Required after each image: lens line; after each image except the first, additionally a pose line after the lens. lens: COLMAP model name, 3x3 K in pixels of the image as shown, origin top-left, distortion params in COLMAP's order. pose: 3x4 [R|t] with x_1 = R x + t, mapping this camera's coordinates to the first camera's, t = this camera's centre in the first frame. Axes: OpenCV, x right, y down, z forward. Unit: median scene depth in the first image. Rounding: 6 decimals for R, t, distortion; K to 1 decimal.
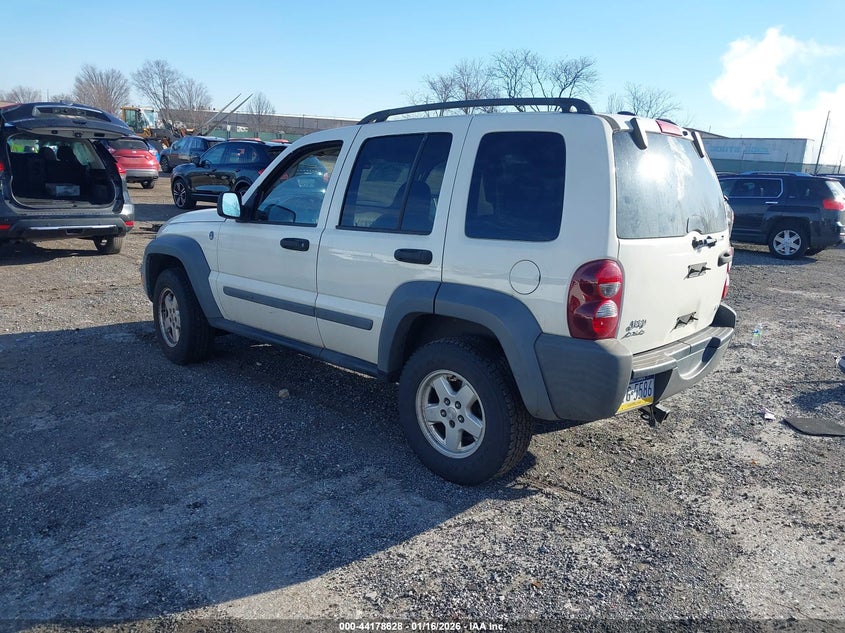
lens RADIAL K [[688.1, 0, 422.5], [0, 688.1, 316.5], [0, 0, 1]] dist [-0.009816, -0.000390]
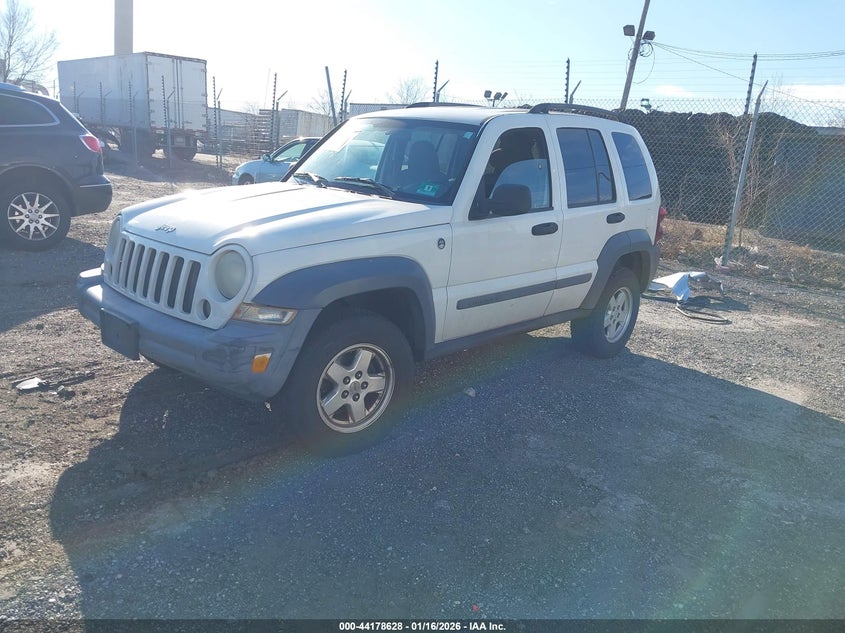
lens RADIAL K [[688.1, 0, 422.5], [0, 688.1, 316.5], [0, 0, 1]] dist [-0.009816, -0.000390]
pose [[-0.010036, -0.262421, 0.964901, -1.228732], [0.157605, 0.952474, 0.260681, -0.279770], [-0.987451, 0.154689, 0.031800, 1.157041]]
